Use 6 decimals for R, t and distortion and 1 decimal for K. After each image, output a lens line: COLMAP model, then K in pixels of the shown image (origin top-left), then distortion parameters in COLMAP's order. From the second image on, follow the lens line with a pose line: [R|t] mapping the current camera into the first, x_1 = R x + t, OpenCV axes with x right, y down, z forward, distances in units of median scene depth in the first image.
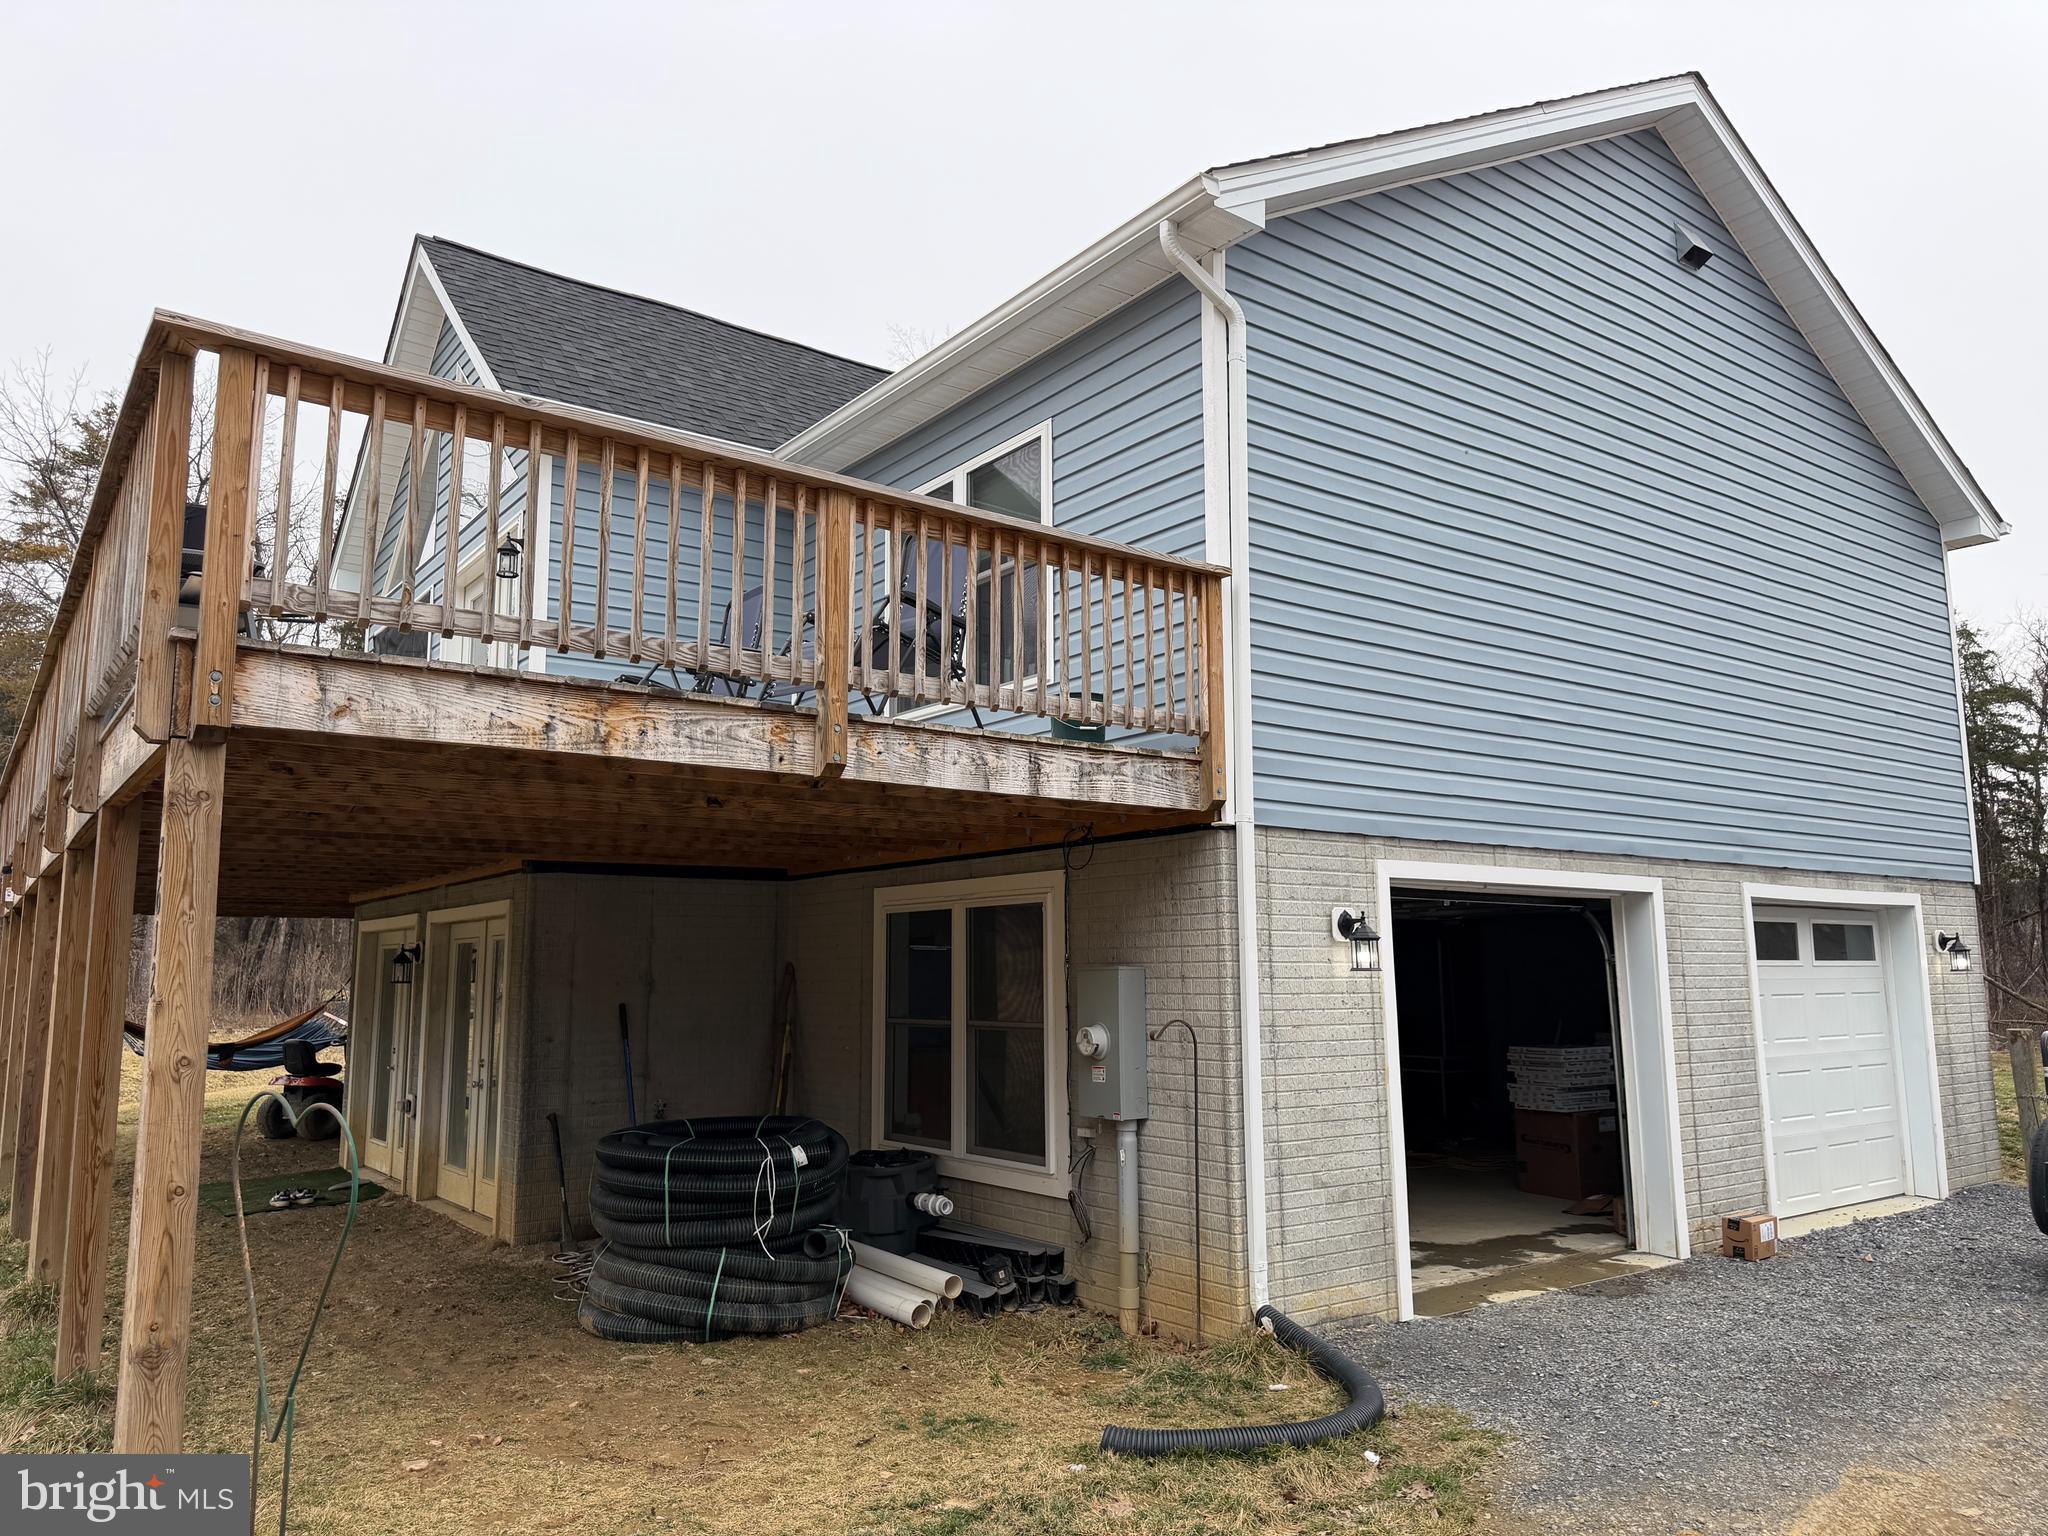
lens RADIAL K [[1424.8, 0, 1024.0], [0, 1424.8, 768.0], [0, 0, 1]] dist [0.125298, -0.163833]
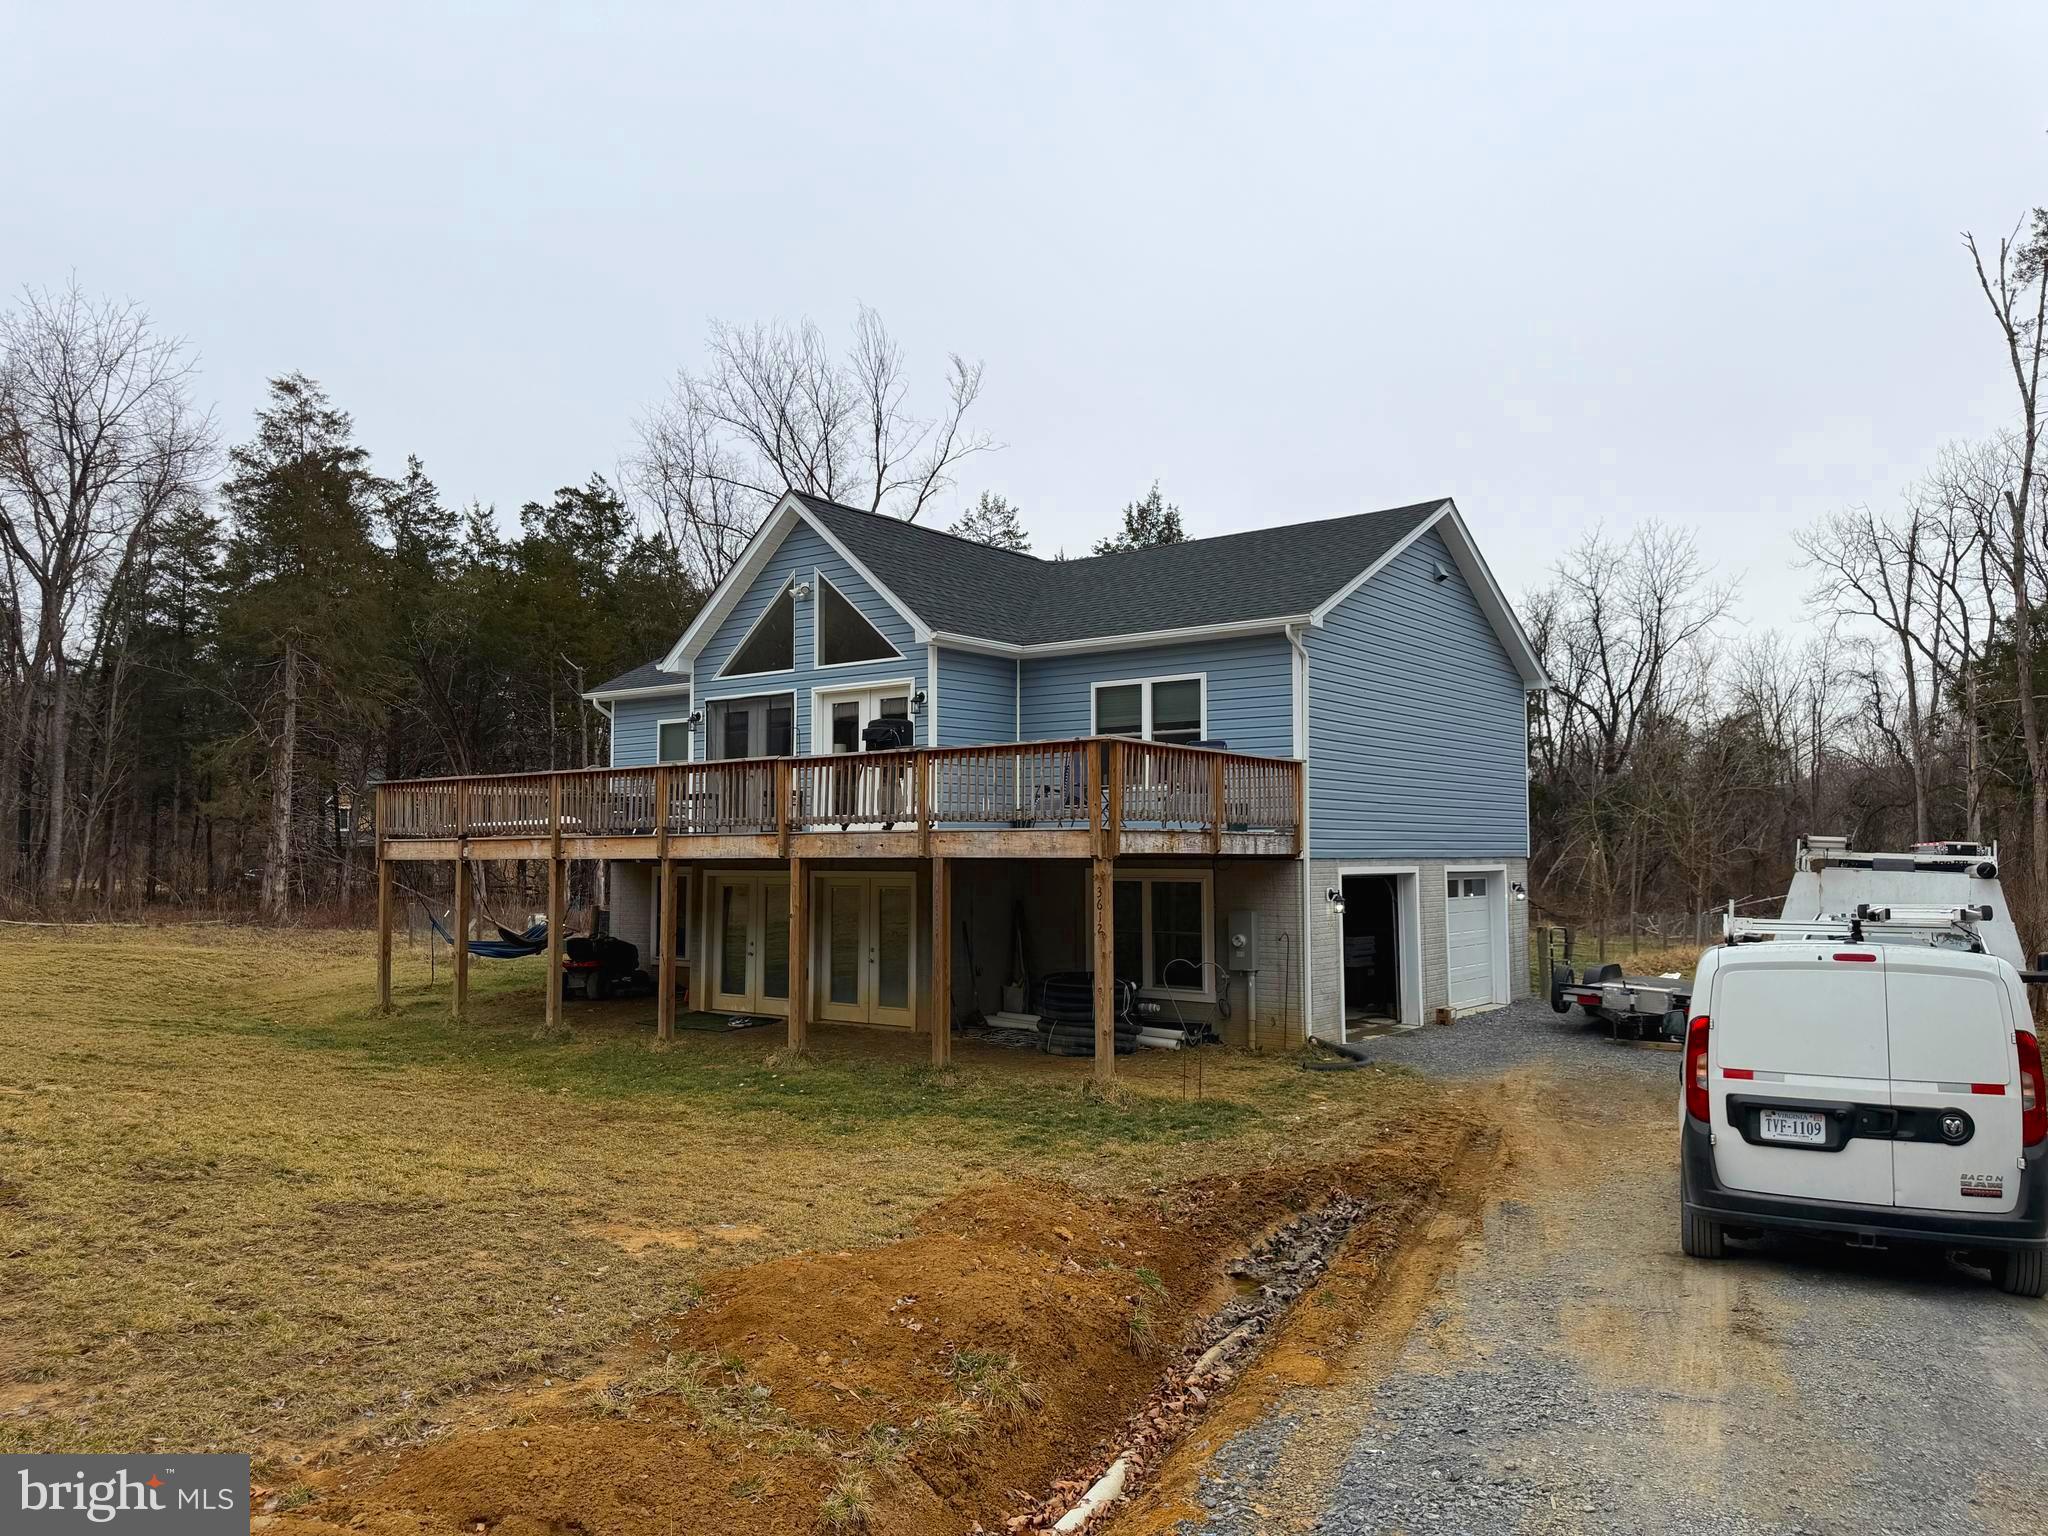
lens RADIAL K [[1424.8, 0, 1024.0], [0, 1424.8, 768.0], [0, 0, 1]] dist [0.125298, -0.163833]
pose [[0.961567, 0.020229, 0.273823, -0.821707], [-0.041917, 0.996408, 0.073587, -0.228938], [-0.271351, -0.082236, 0.958961, -1.046118]]
